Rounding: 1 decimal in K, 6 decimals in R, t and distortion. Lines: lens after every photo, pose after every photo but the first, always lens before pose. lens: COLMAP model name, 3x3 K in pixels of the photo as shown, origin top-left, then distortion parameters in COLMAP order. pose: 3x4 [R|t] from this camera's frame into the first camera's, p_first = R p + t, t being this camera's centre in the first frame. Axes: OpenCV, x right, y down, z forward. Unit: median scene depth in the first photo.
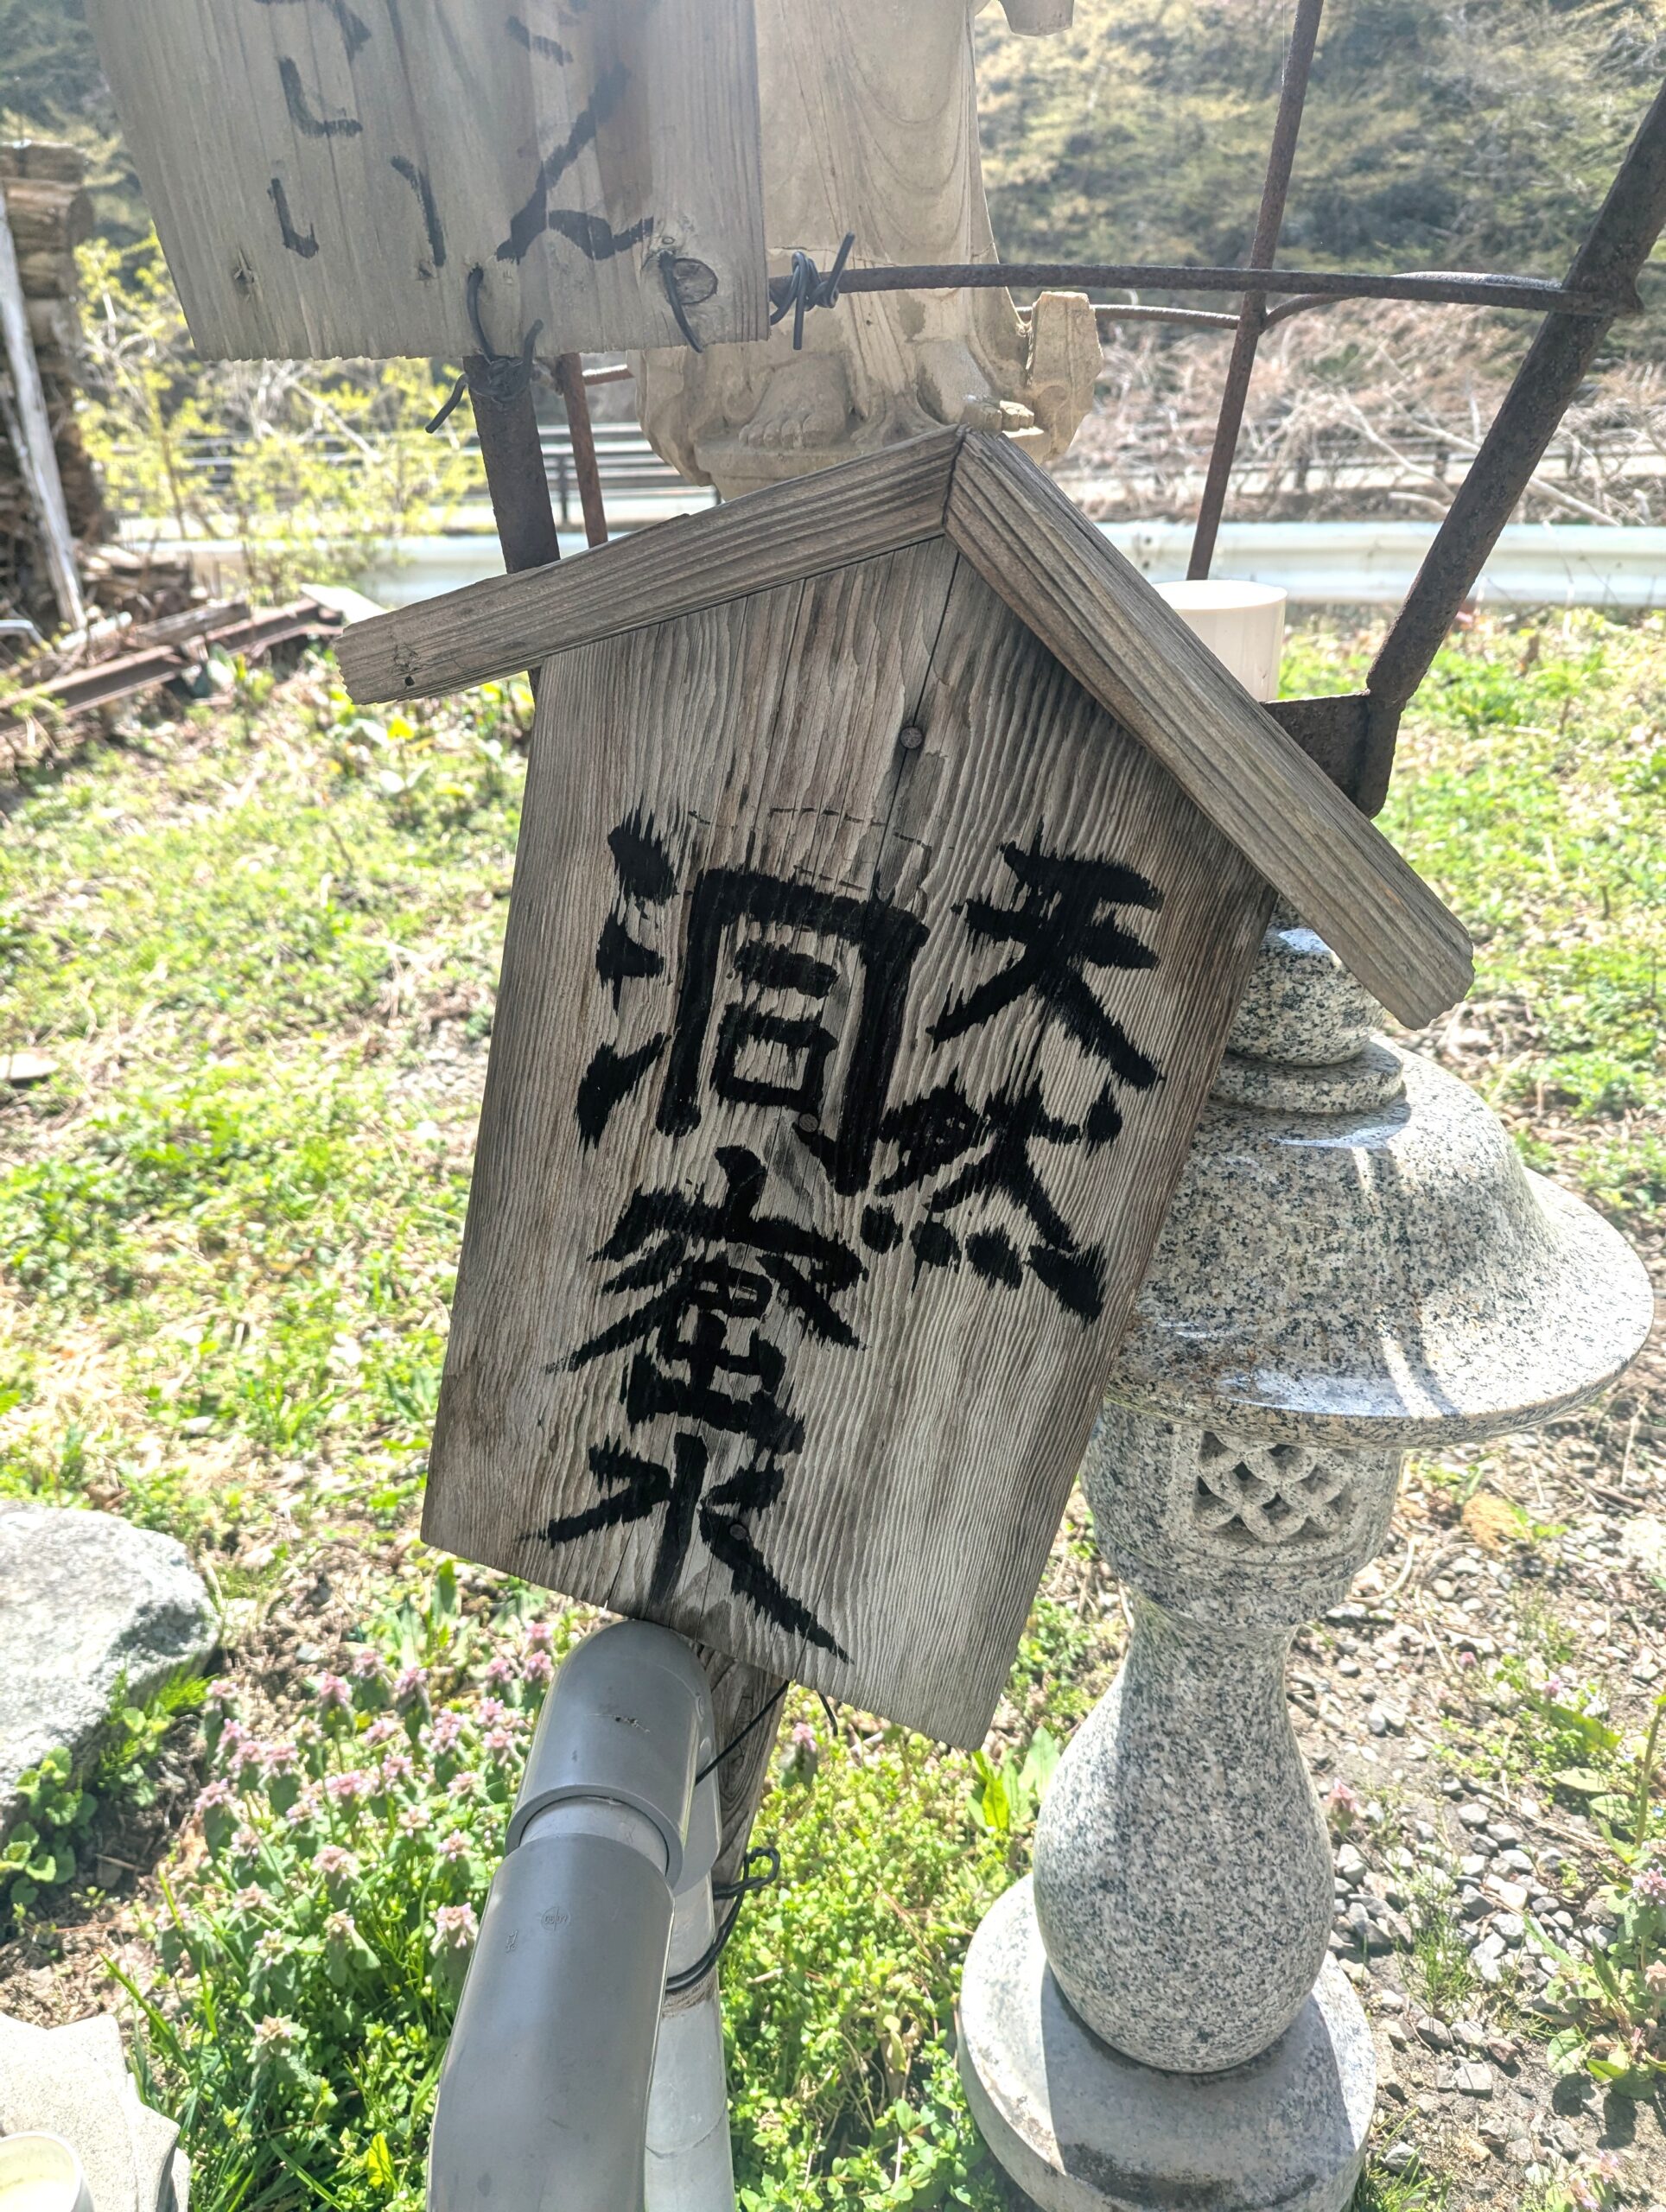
lens RADIAL K [[1567.4, 0, 806.5], [0, 1567.4, 1085.0], [0, 0, 1]] dist [0.057229, -0.058960]
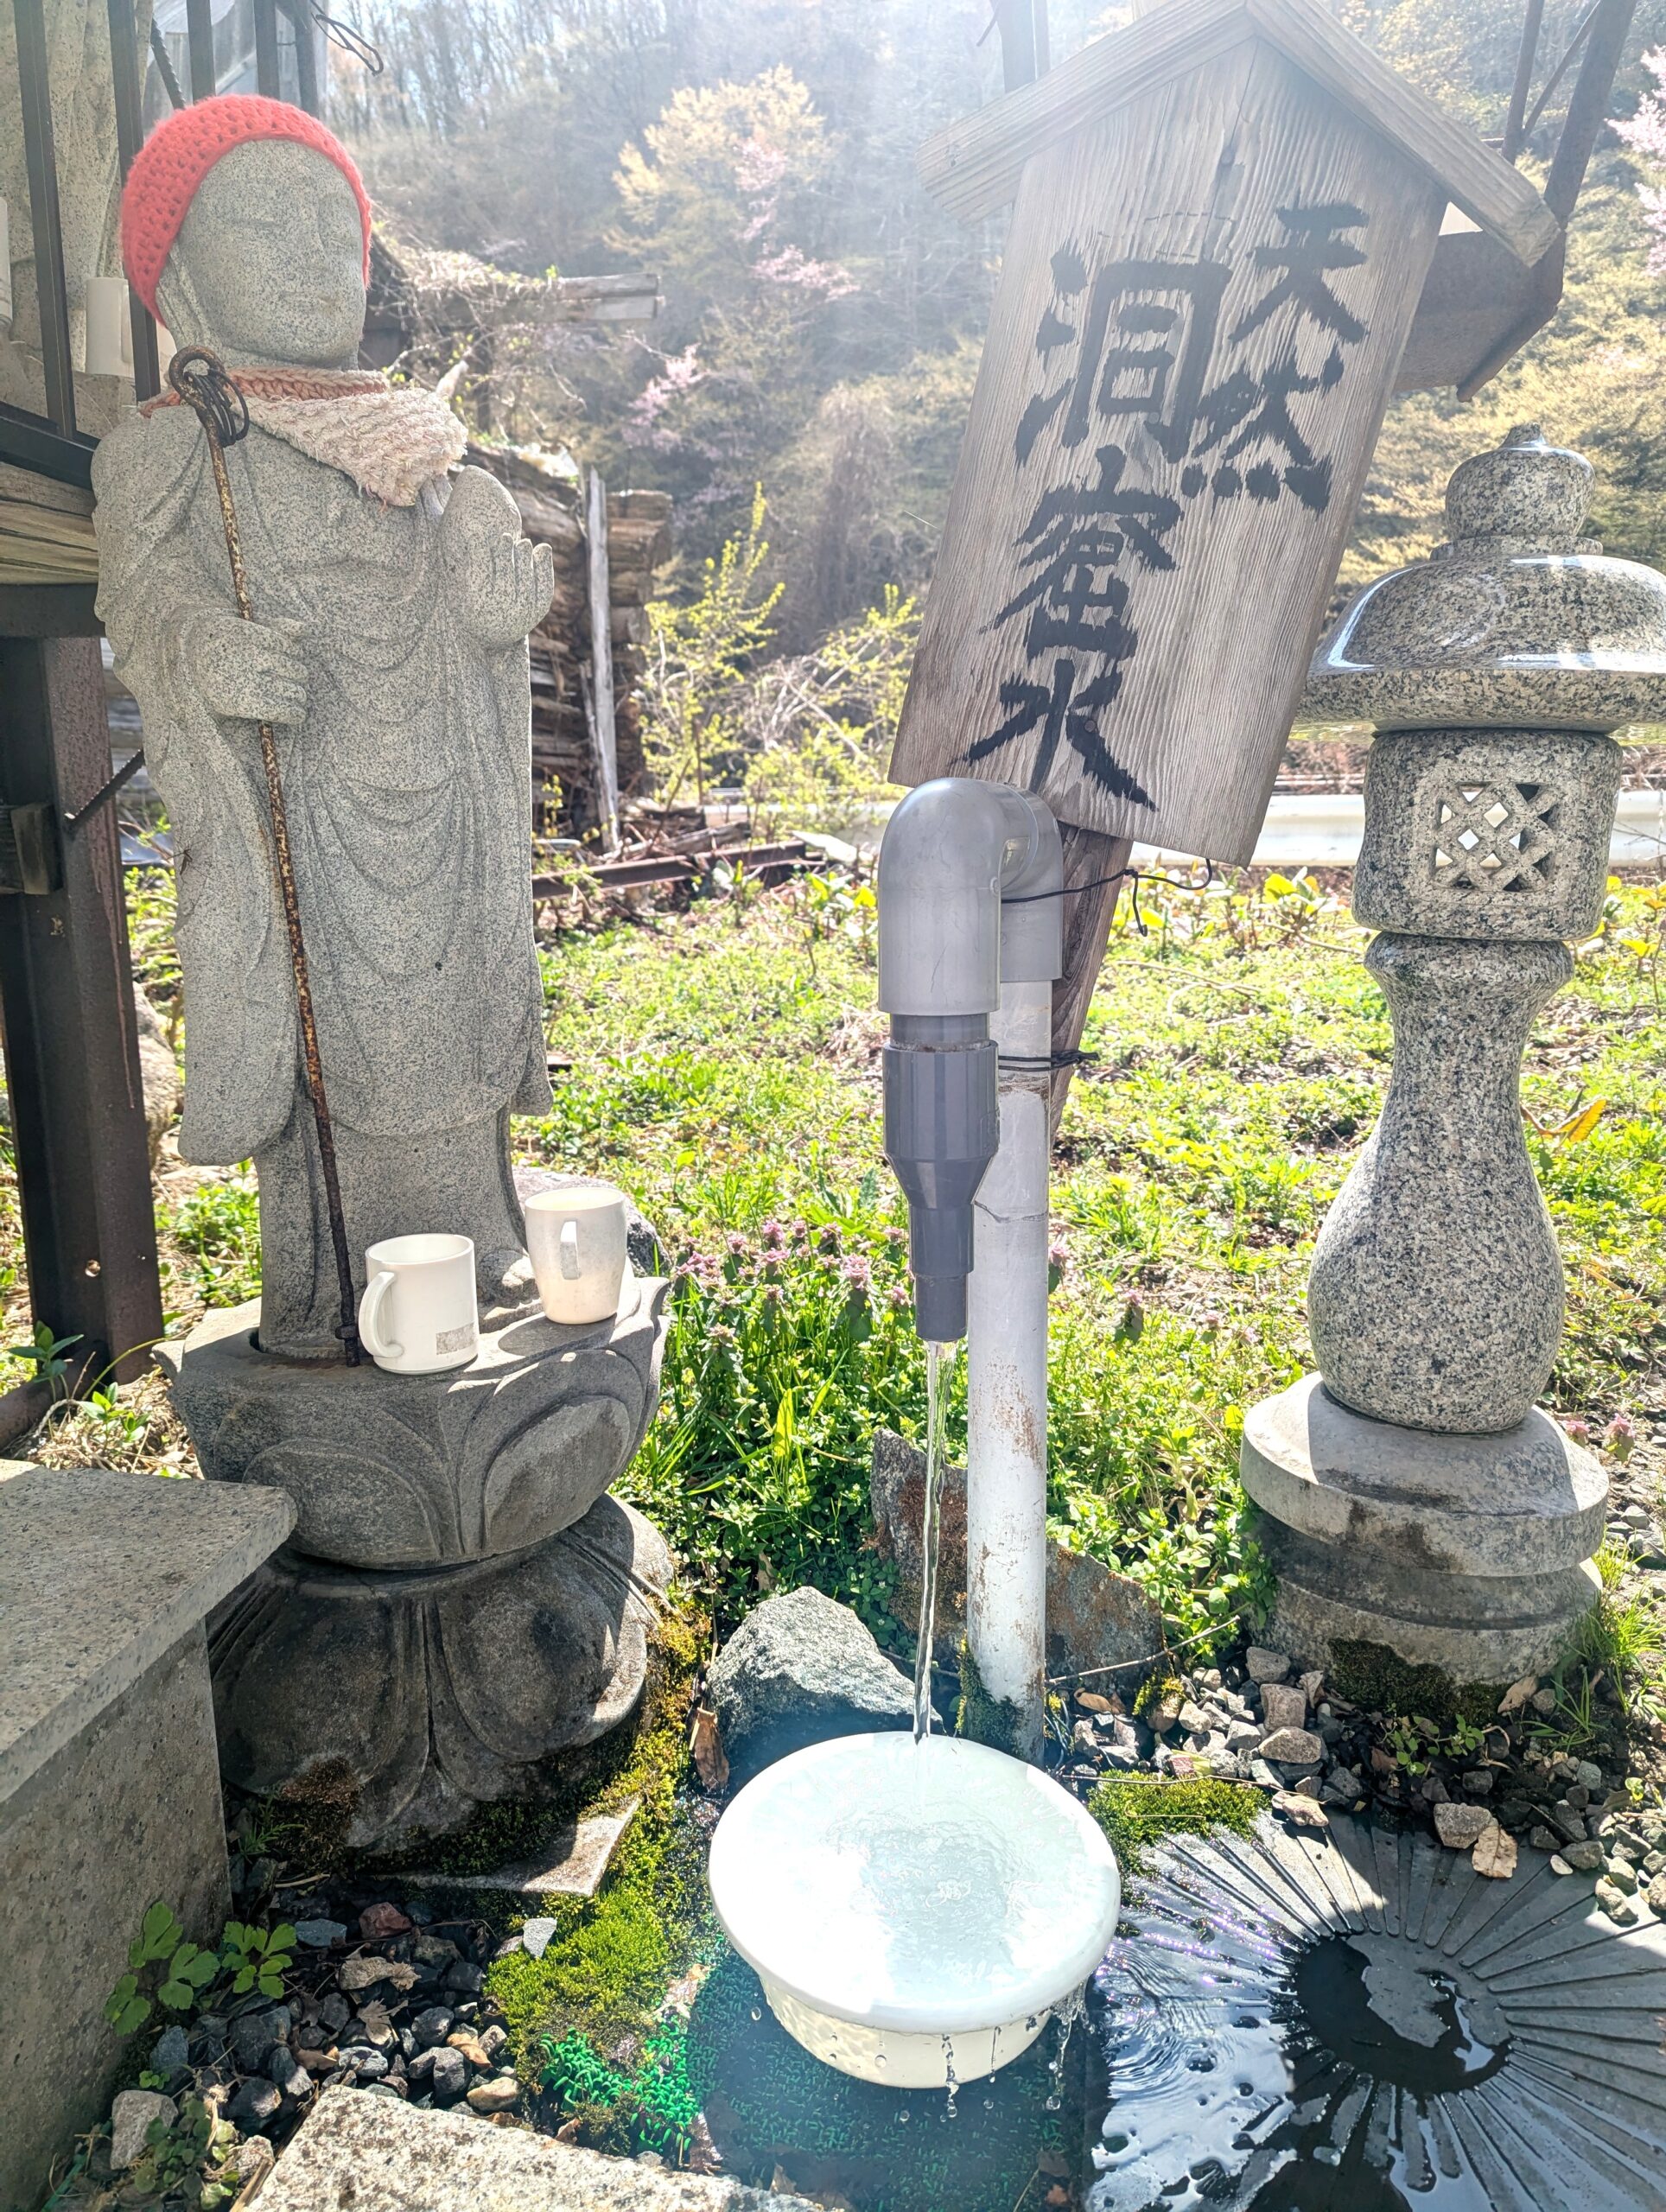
lens RADIAL K [[1554.7, 0, 832.2], [0, 1554.7, 1095.1], [0, 0, 1]] dist [0.063845, -0.059047]
pose [[0.965665, 0.066175, -0.251221, 0.074297], [-0.117803, 0.973420, -0.196406, 0.585748], [0.231547, 0.219257, 0.947794, -0.272671]]
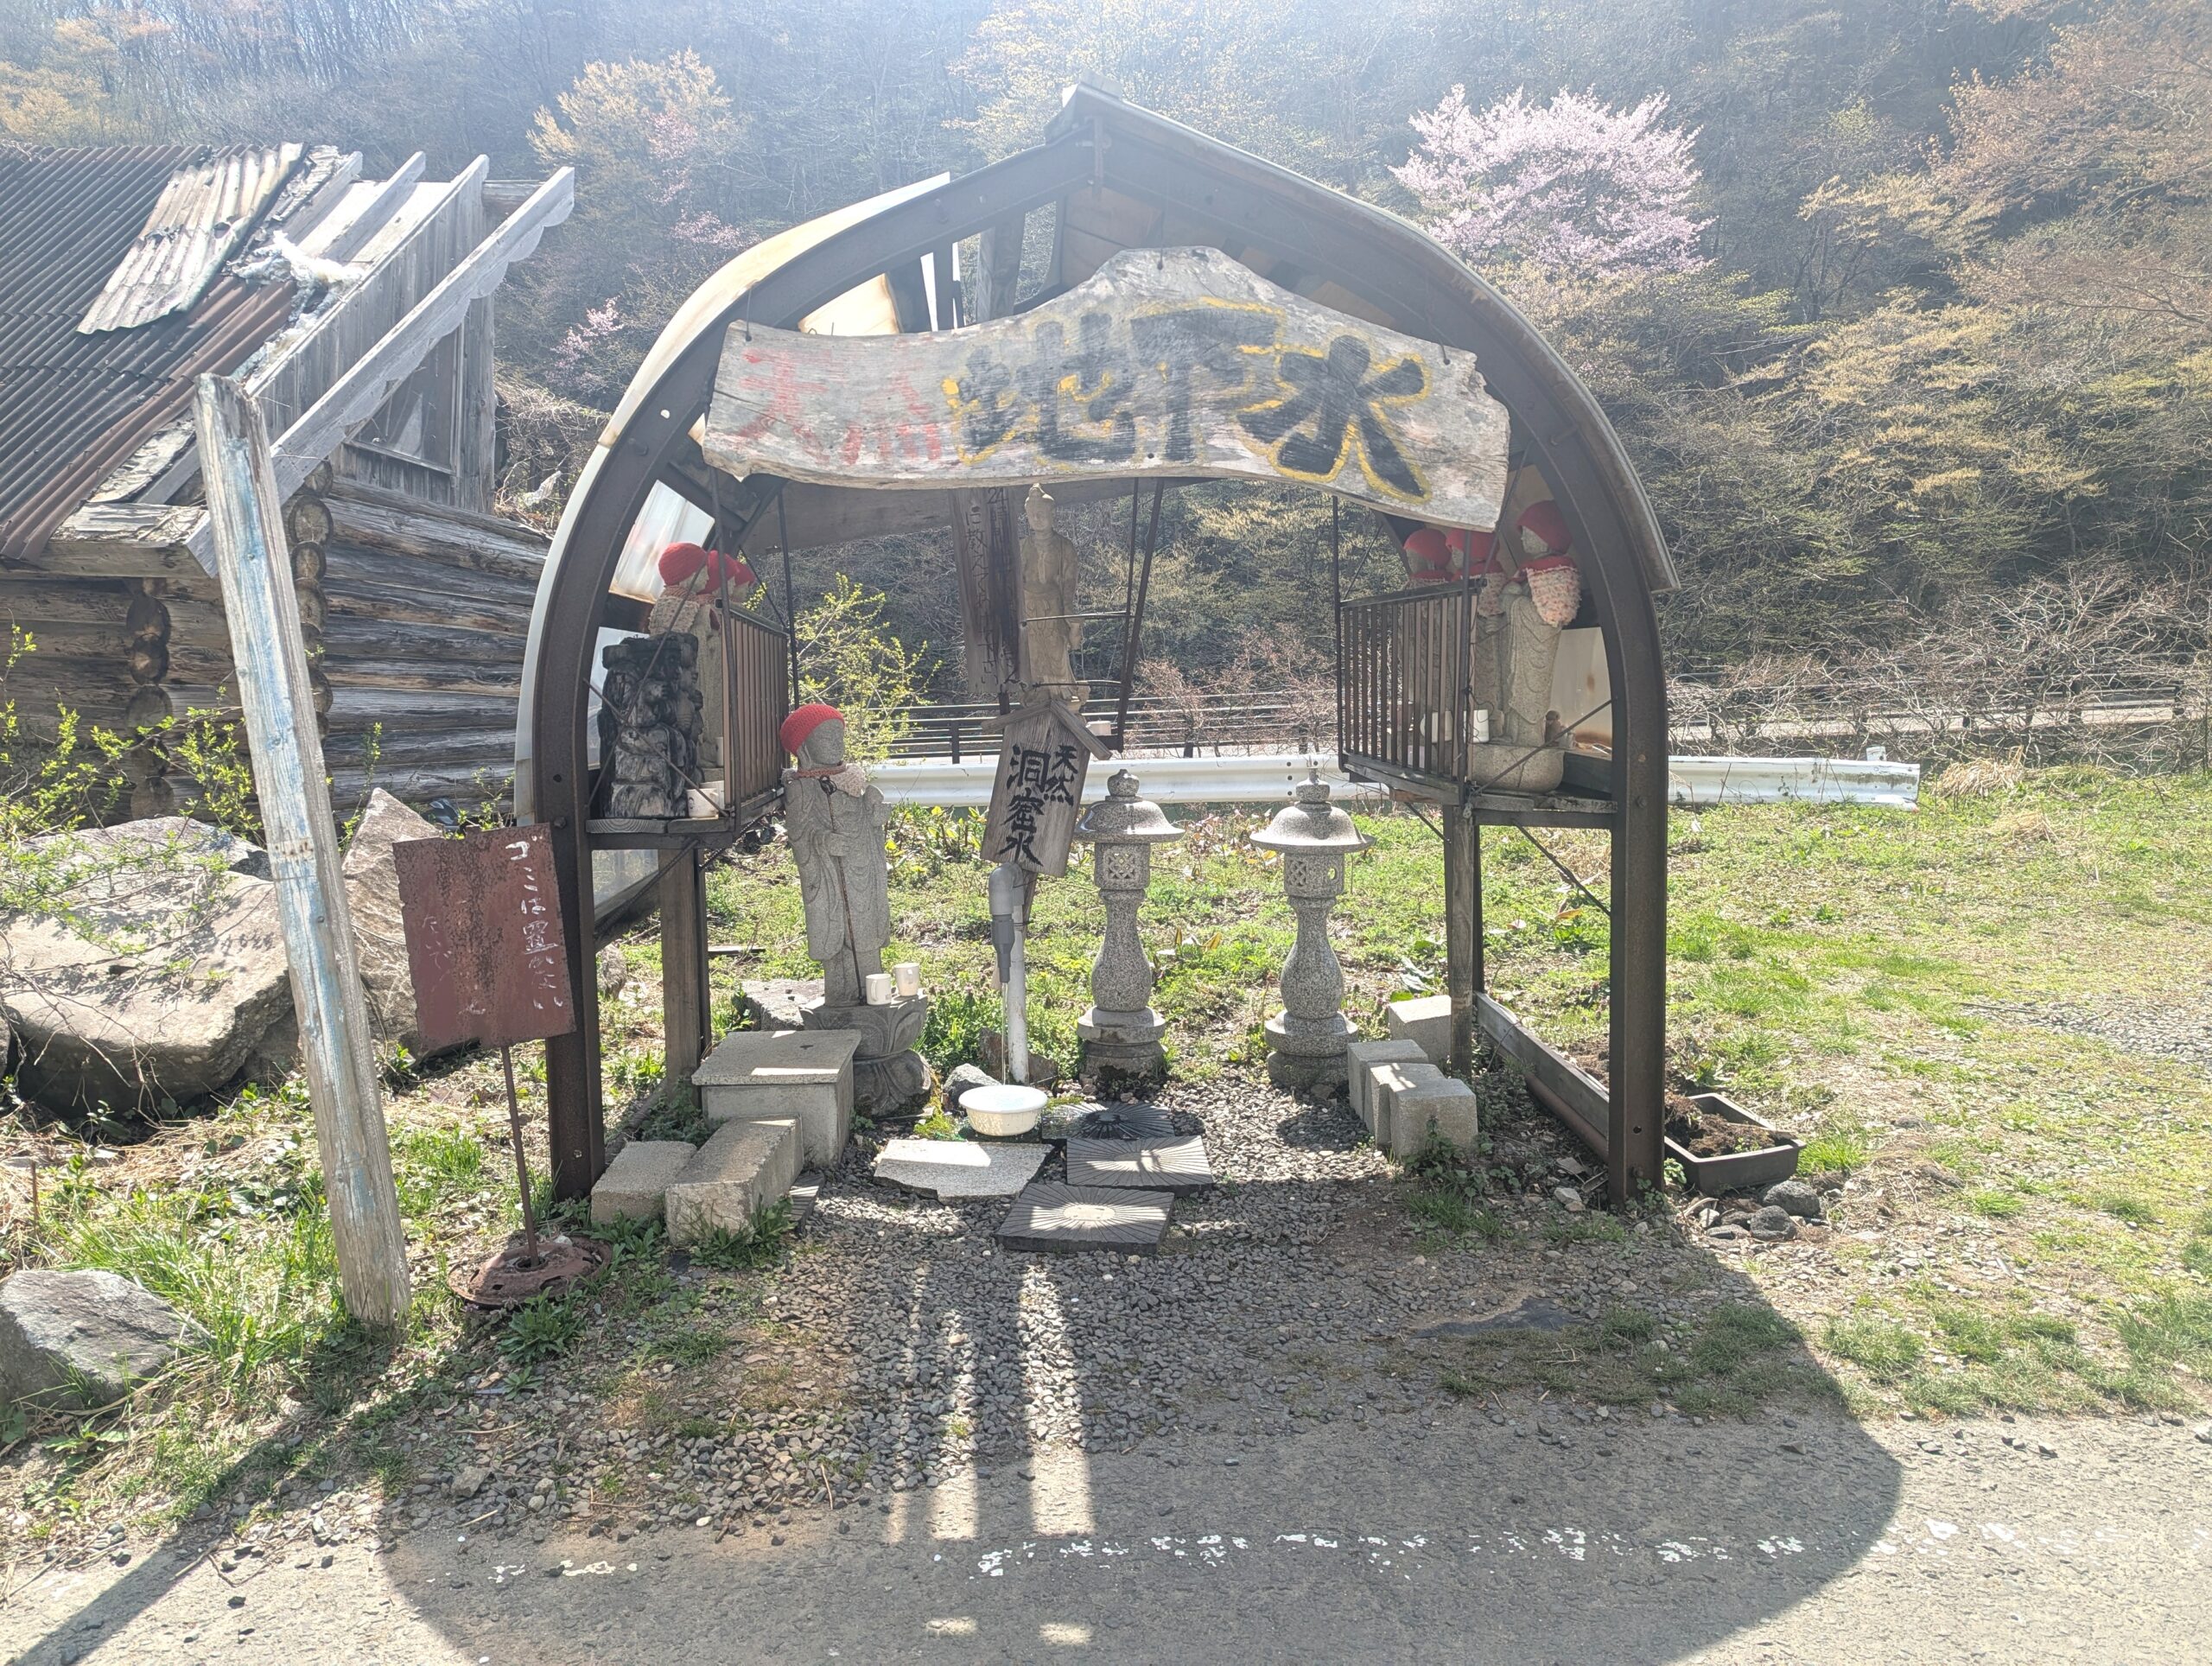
lens RADIAL K [[1554.7, 0, 1102.8], [0, 1554.7, 842.2], [0, 0, 1]] dist [0.063845, -0.059047]
pose [[0.999149, 0.000206, -0.041255, 0.340446], [-0.012592, 0.953797, -0.300189, 1.379315], [0.039287, 0.300453, 0.952987, -3.283072]]
